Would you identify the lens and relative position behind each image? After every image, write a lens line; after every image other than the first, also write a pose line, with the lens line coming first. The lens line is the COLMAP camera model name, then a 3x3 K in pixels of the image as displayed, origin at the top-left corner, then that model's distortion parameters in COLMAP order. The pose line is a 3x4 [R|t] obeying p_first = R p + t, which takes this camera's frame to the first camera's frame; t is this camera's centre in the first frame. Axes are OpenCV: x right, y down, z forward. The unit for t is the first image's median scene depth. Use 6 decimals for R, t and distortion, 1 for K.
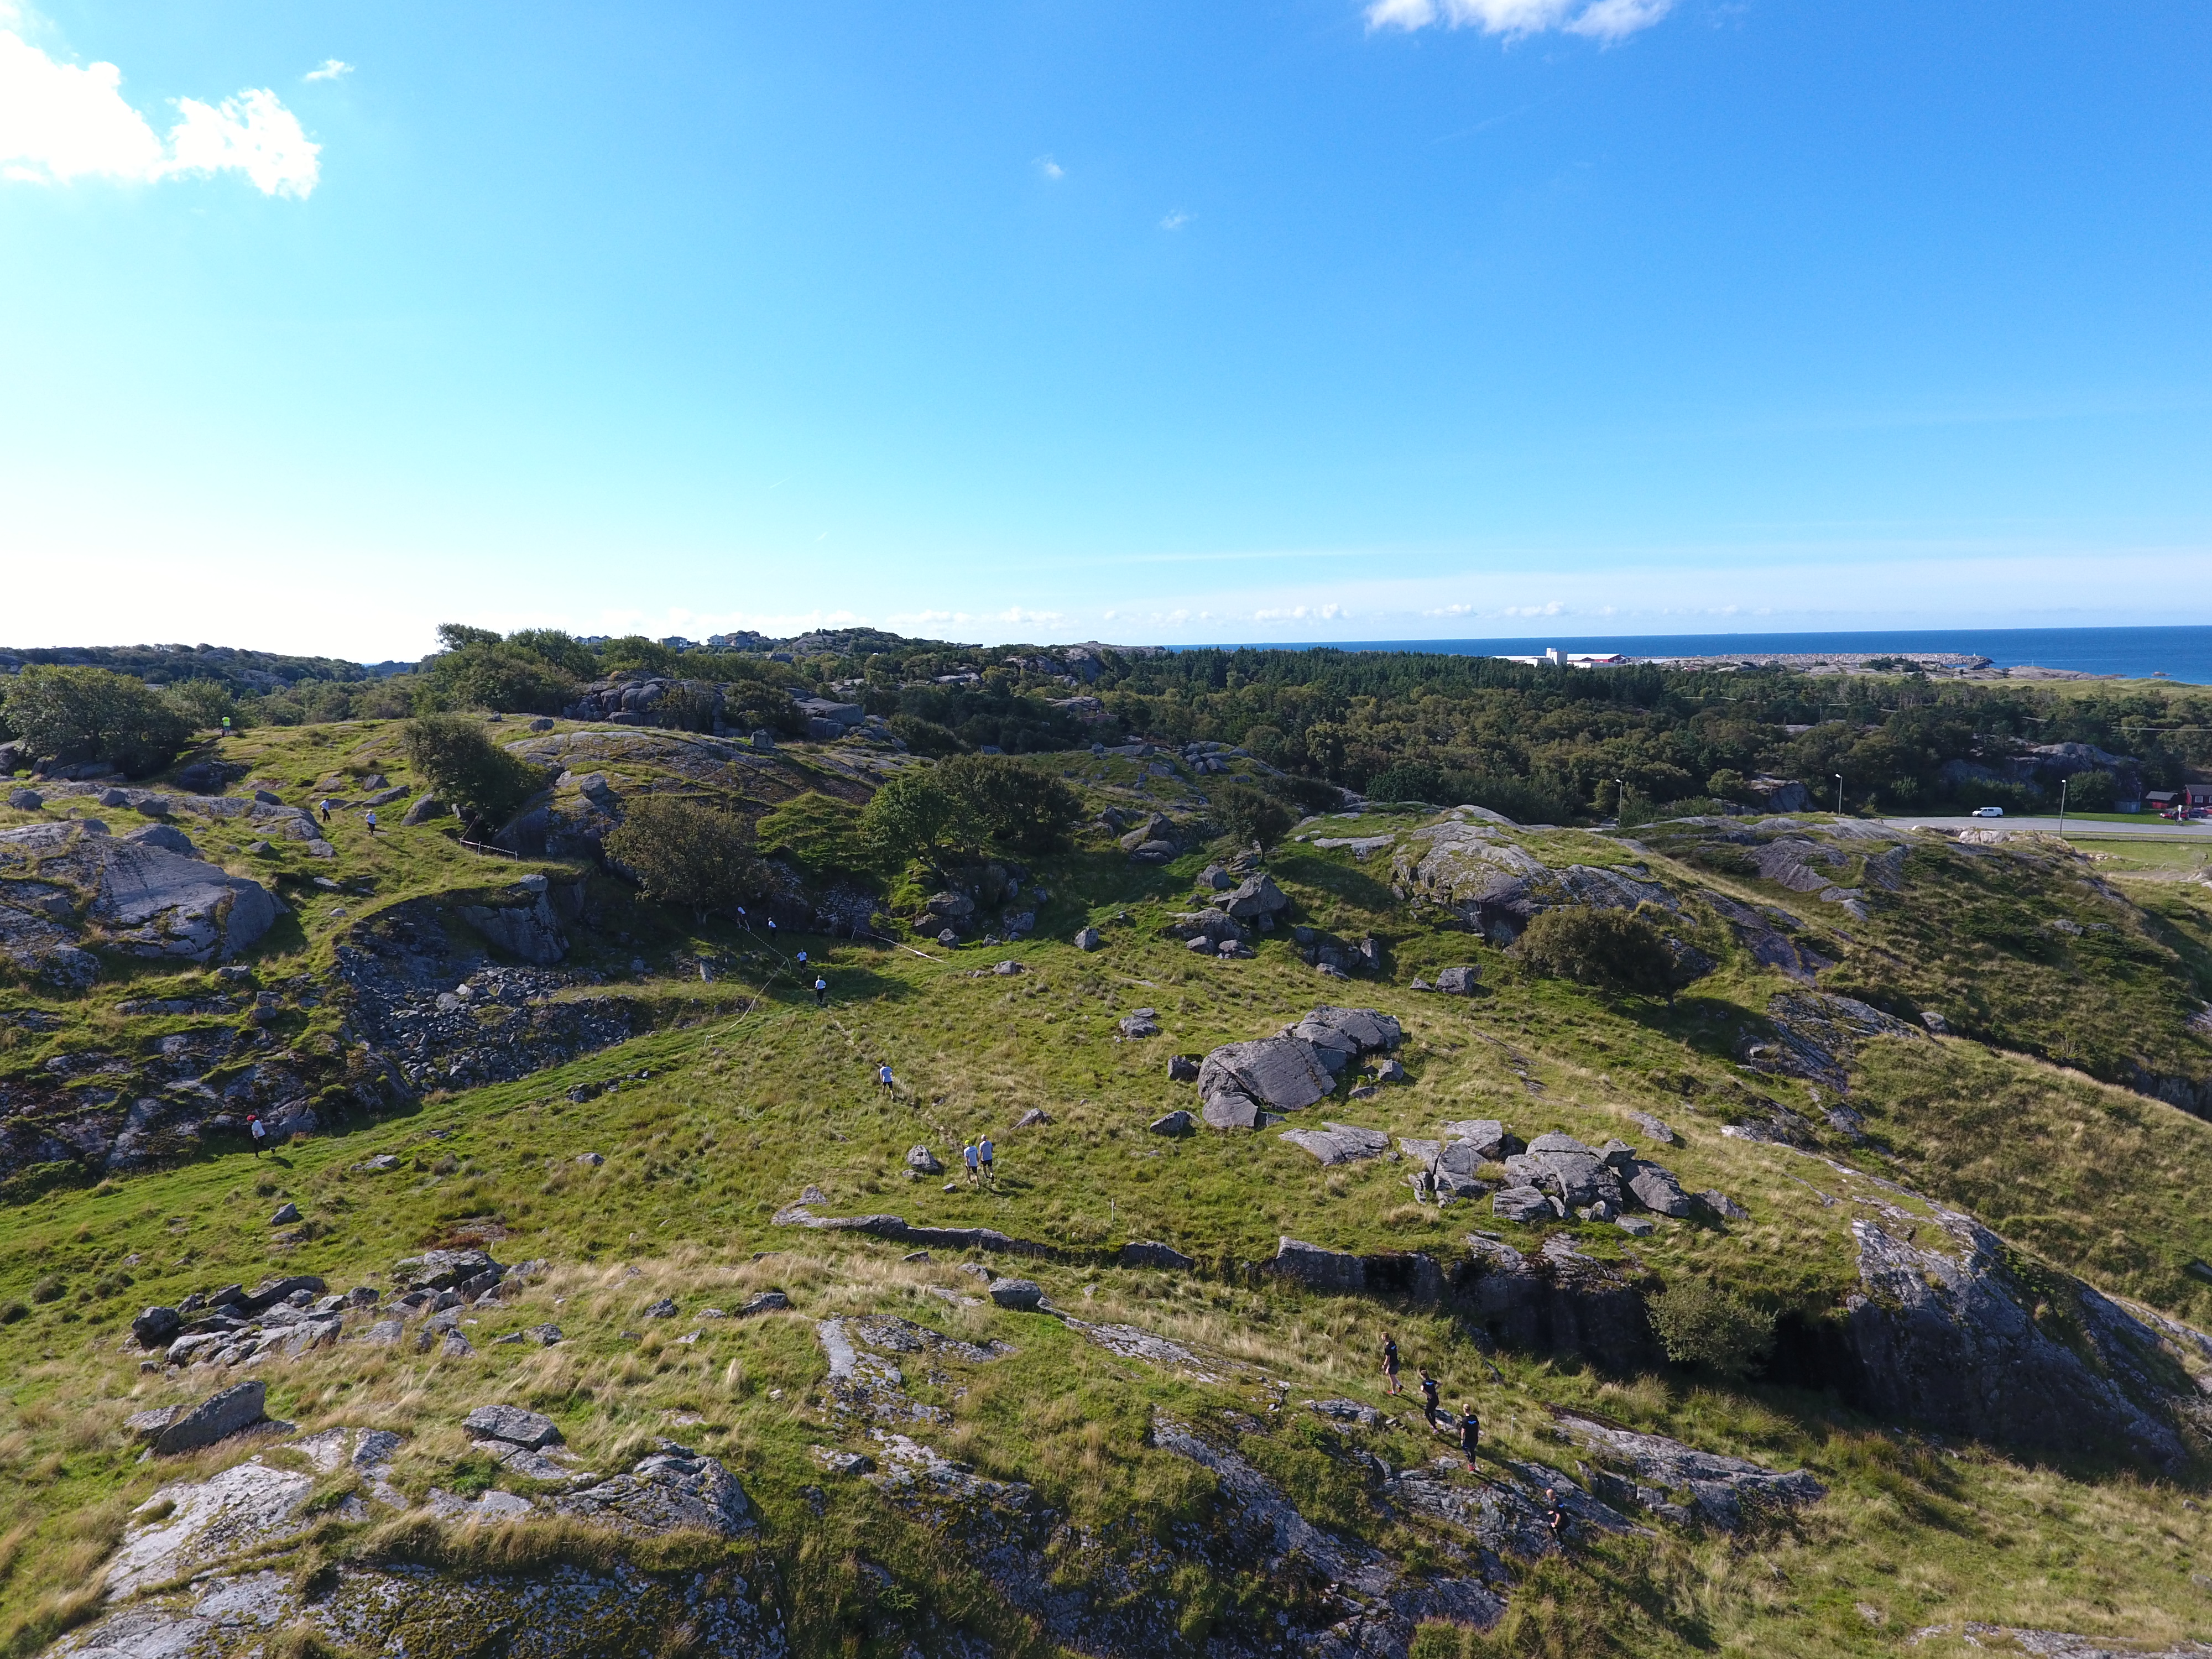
lens RADIAL K [[1291.7, 0, 1074.1], [0, 1291.7, 822.0], [0, 0, 1]] dist [-0.006148, 0.000638]
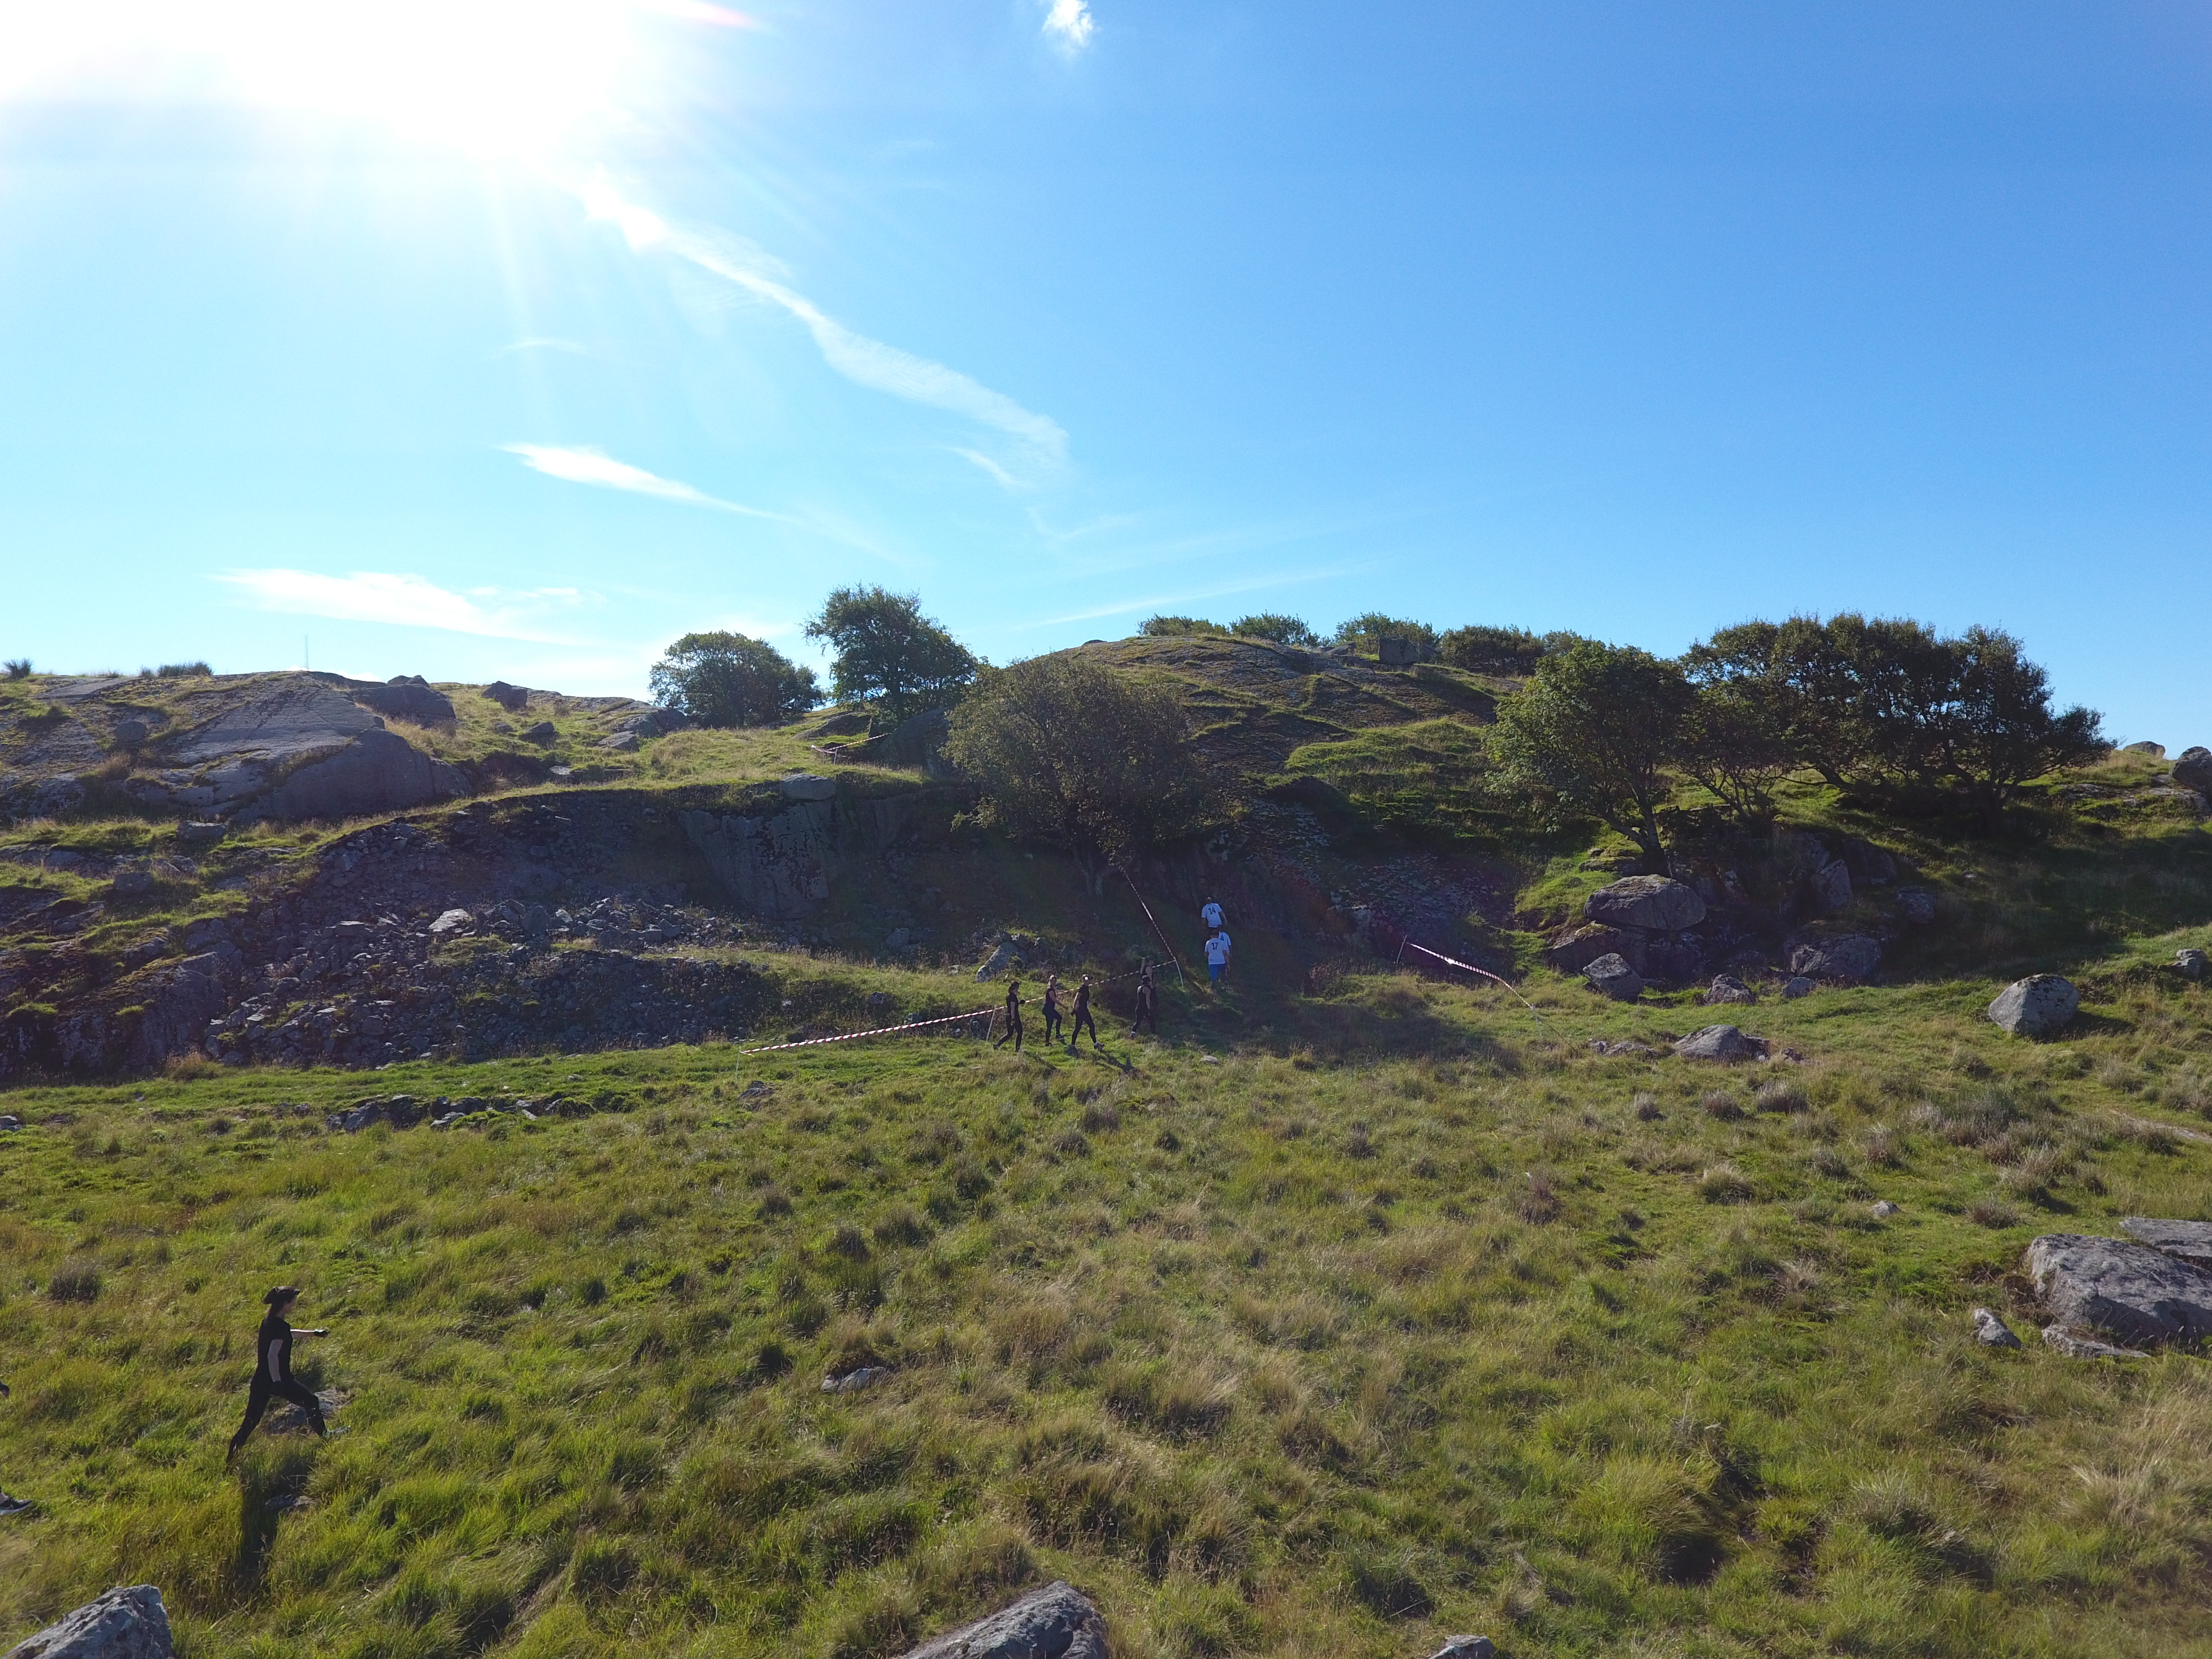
lens RADIAL K [[1291.7, 0, 1074.1], [0, 1291.7, 822.0], [0, 0, 1]] dist [-0.006148, 0.000638]
pose [[0.732743, -0.002739, -0.680500, 0.075724], [-0.086719, 0.991463, -0.097367, 0.137095], [0.674958, 0.130357, 0.726250, 0.838571]]
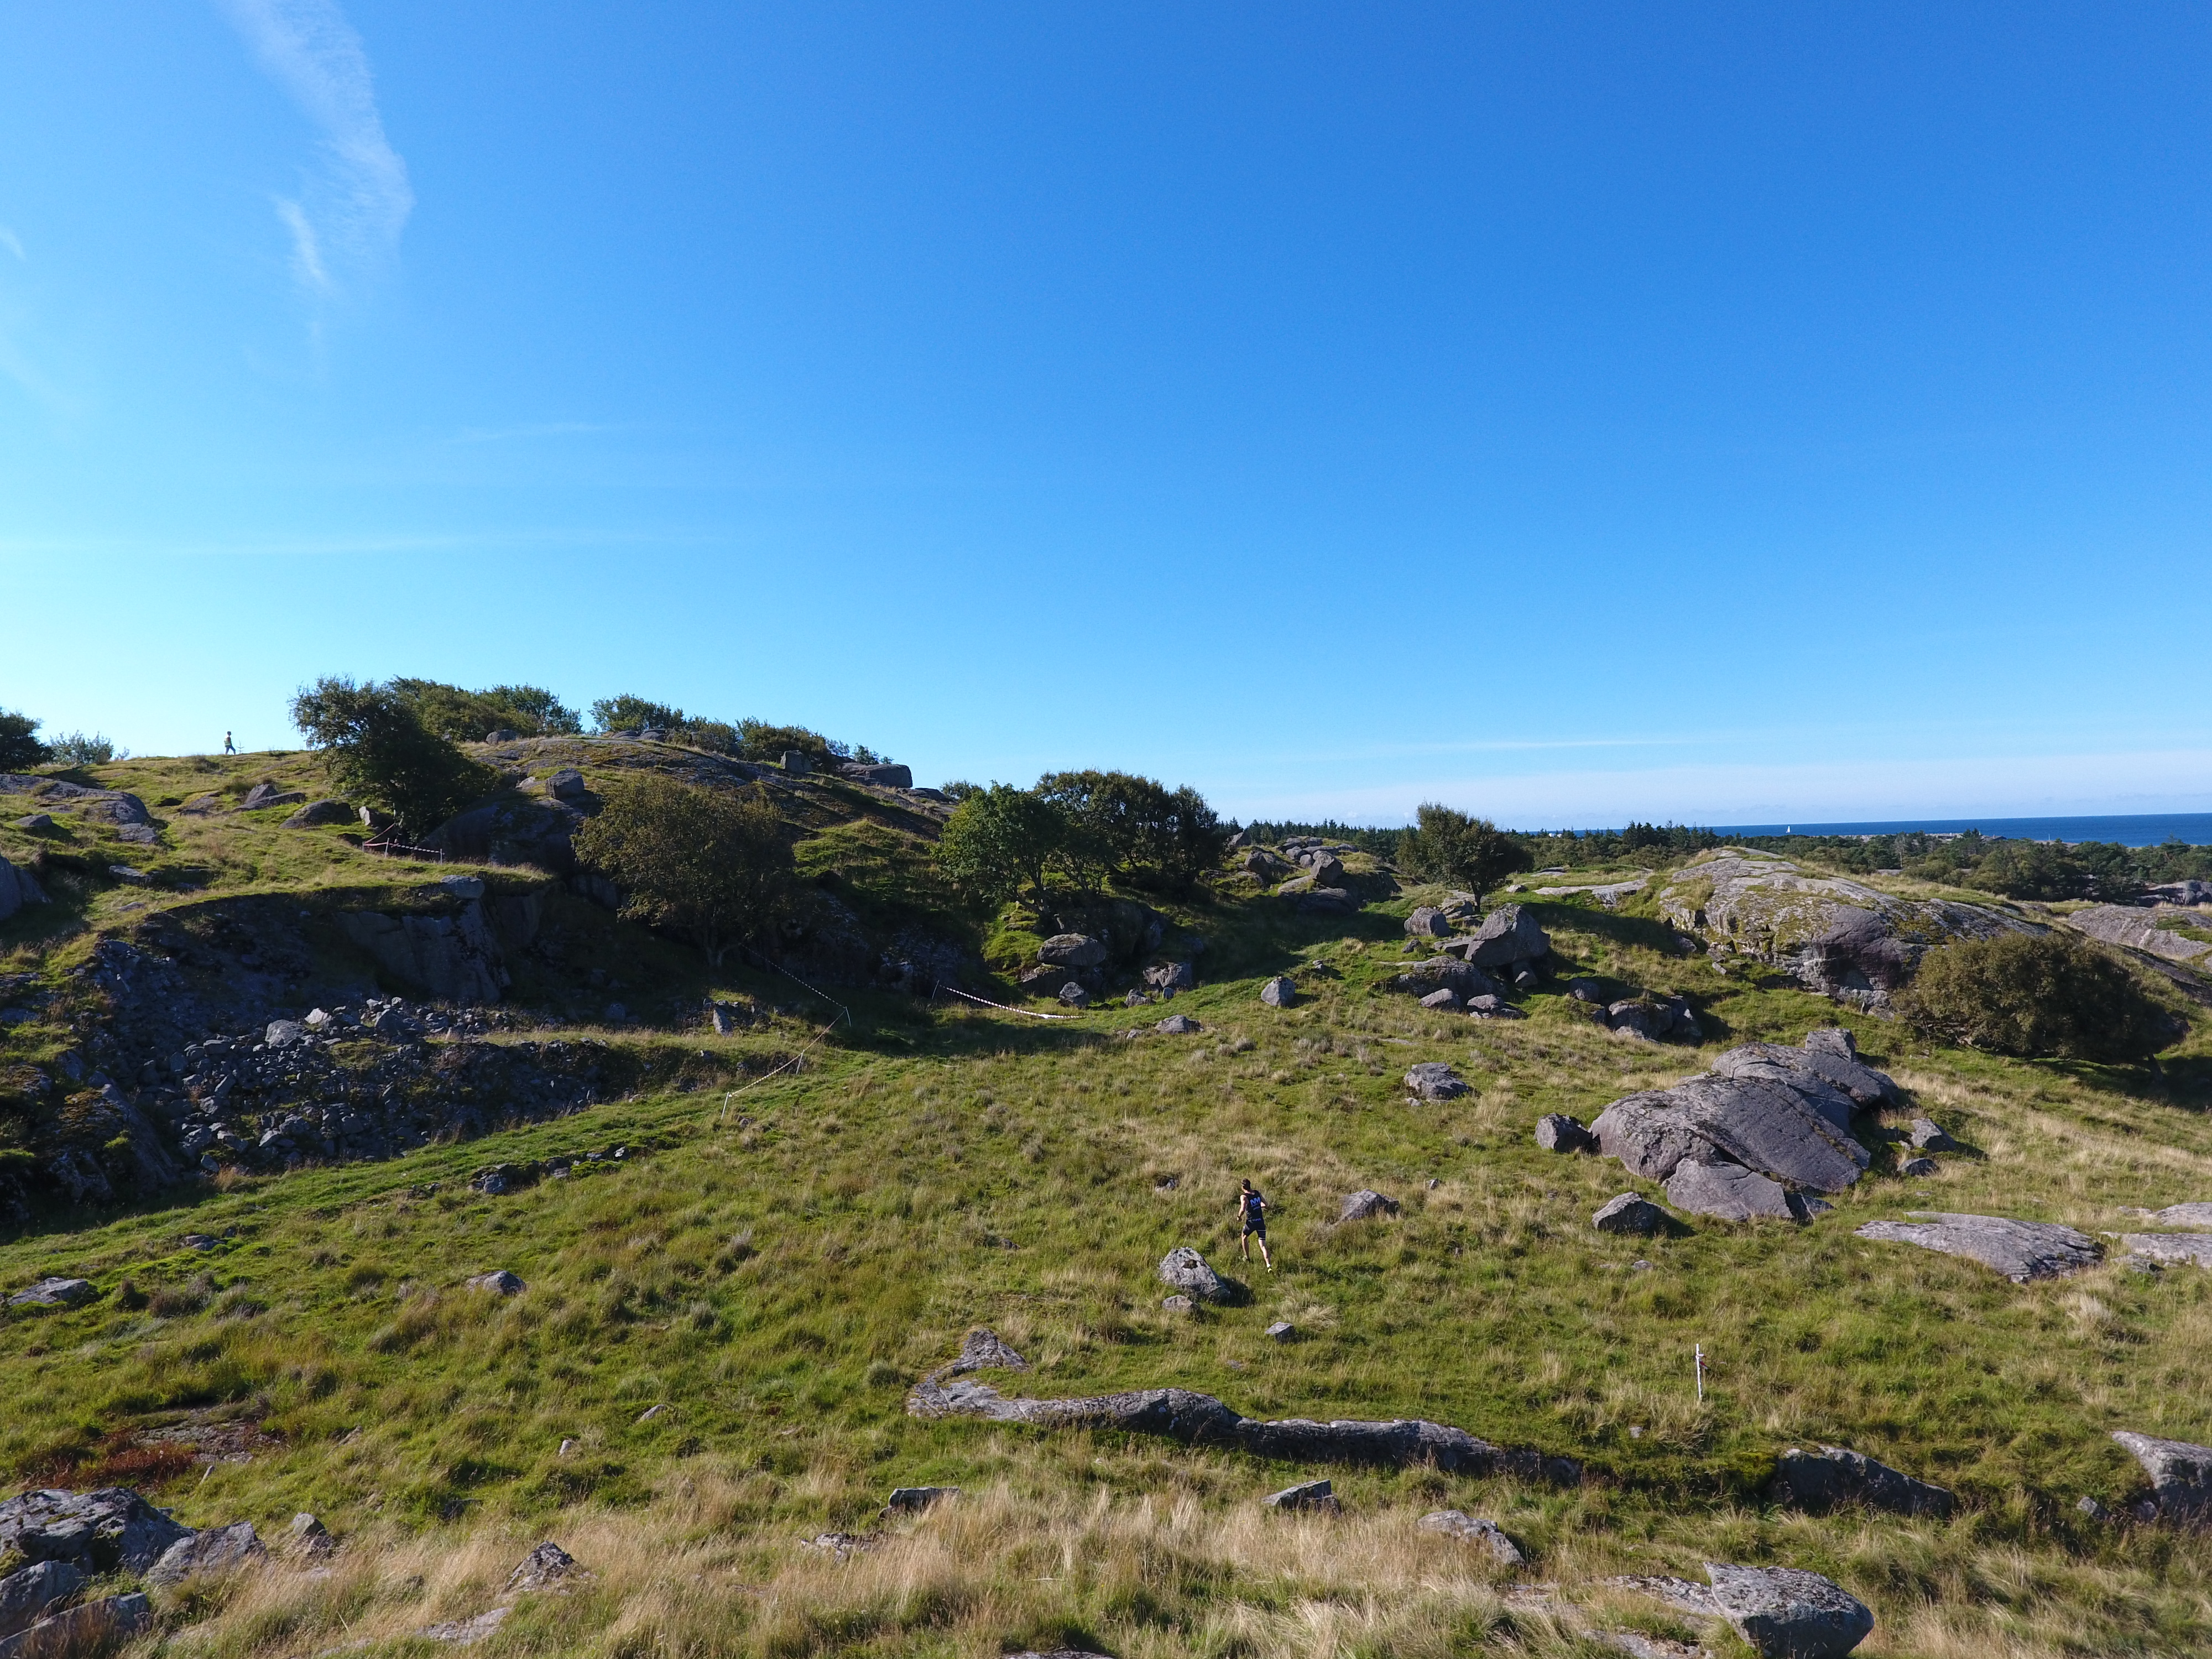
lens RADIAL K [[1291.7, 0, 1074.1], [0, 1291.7, 822.0], [0, 0, 1]] dist [-0.006148, 0.000638]
pose [[0.999951, -0.008158, 0.005672, -0.143309], [0.008925, 0.988356, -0.151897, 0.147059], [-0.004367, 0.151940, 0.988380, 0.442042]]
